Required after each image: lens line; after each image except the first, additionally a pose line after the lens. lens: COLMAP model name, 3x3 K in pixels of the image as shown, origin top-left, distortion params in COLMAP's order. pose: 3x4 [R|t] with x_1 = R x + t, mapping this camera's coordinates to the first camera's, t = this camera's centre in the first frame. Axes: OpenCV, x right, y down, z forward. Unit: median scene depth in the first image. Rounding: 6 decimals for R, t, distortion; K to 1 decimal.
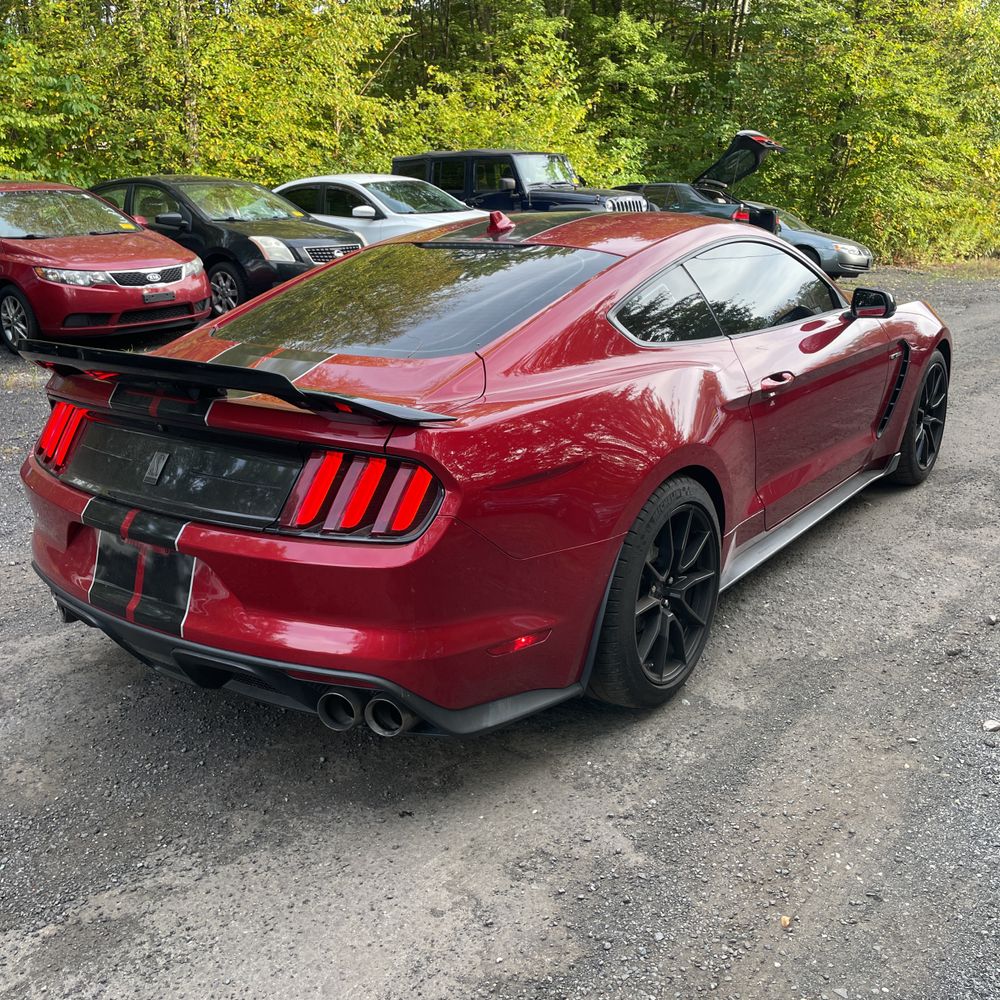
lens RADIAL K [[1014.7, 0, 488.1], [0, 1014.7, 490.6], [0, 0, 1]] dist [0.090758, -0.126170]
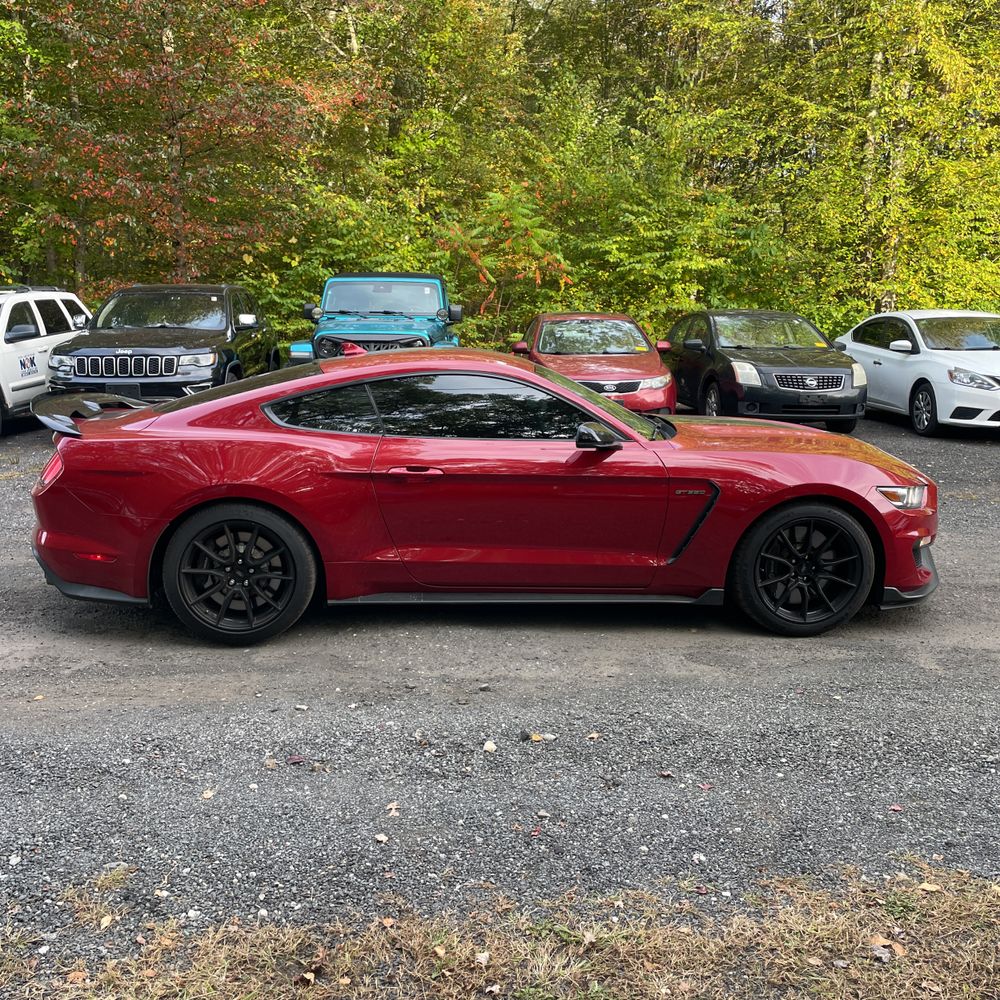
lens RADIAL K [[1014.7, 0, 488.1], [0, 1014.7, 490.6], [0, 0, 1]] dist [0.090758, -0.126170]
pose [[0.660489, 0.155008, -0.734661, 0.326354], [-0.237680, 0.971304, -0.008745, -0.022004], [0.712224, 0.180390, 0.678378, 0.032262]]
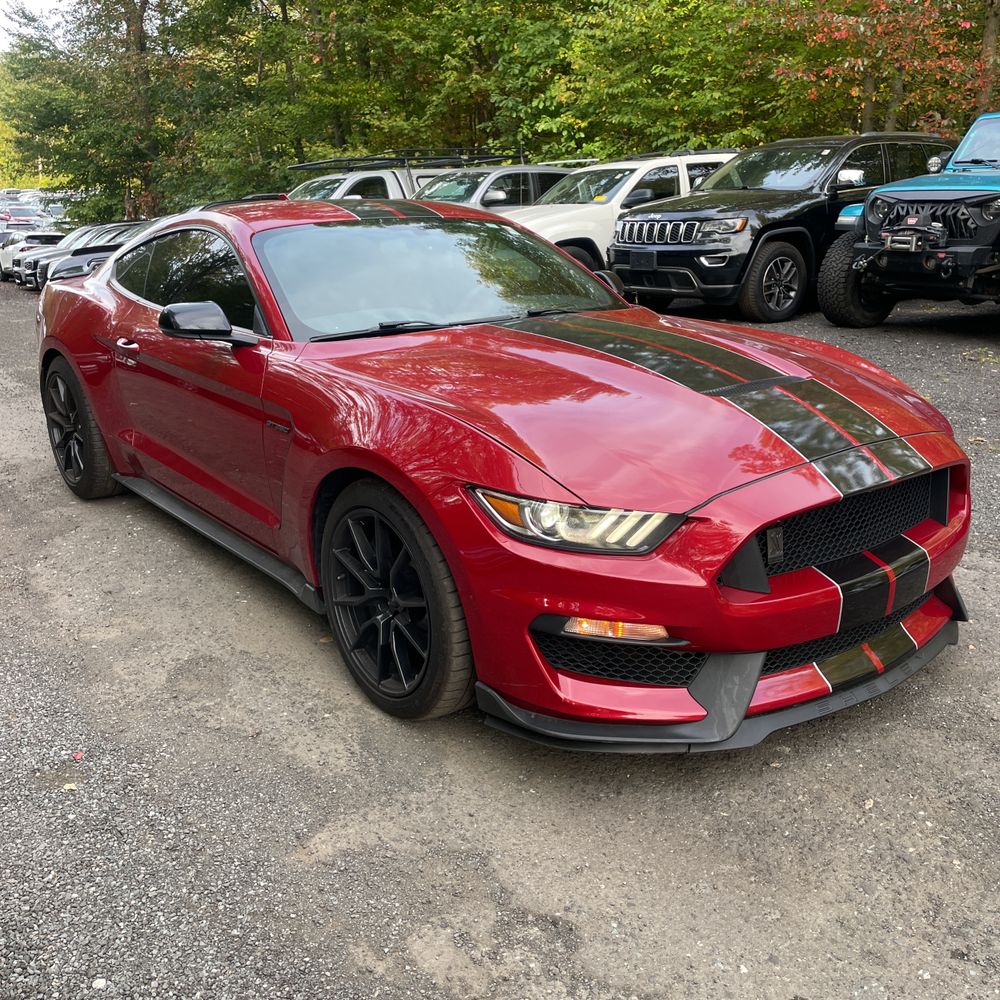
lens RADIAL K [[1007.3, 0, 500.9], [0, 1007.3, 516.3], [0, 0, 1]] dist [0.021353, -0.020725]
pose [[-0.259474, 0.321326, -0.910726, 0.308996], [-0.257679, 0.885803, 0.385947, -0.117852], [0.930739, 0.334818, -0.147044, 0.391966]]
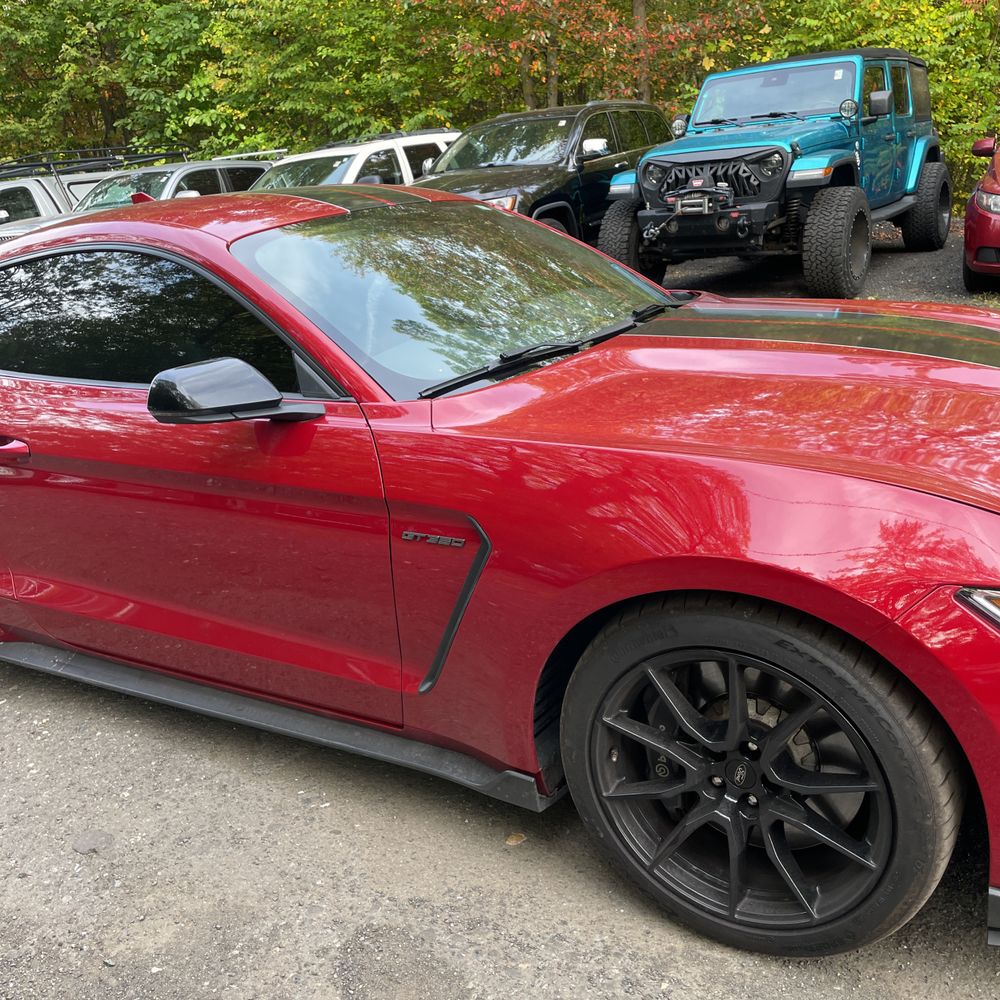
lens RADIAL K [[1002.4, 0, 511.4], [0, 1002.4, 500.3], [0, 0, 1]] dist [0.069193, -0.091806]
pose [[0.124673, 0.325234, -0.937379, 0.246025], [-0.203184, 0.933097, 0.296725, -0.087089], [0.971171, 0.153467, 0.182414, 0.296159]]
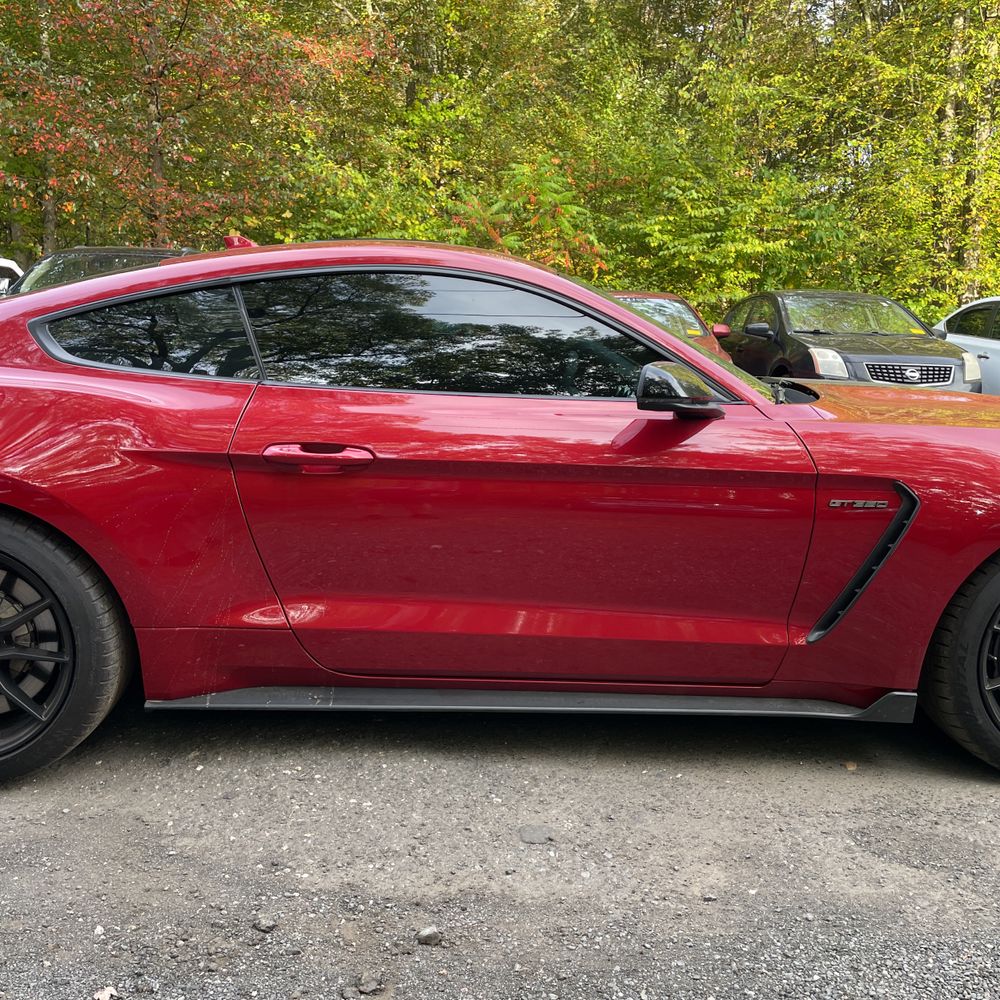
lens RADIAL K [[1014.7, 0, 488.1], [0, 1014.7, 490.6], [0, 0, 1]] dist [0.090758, -0.126170]
pose [[0.638231, 0.154235, -0.754237, 0.212658], [-0.255384, 0.966664, -0.018430, -0.023333], [0.726251, 0.204382, 0.656344, 0.149979]]
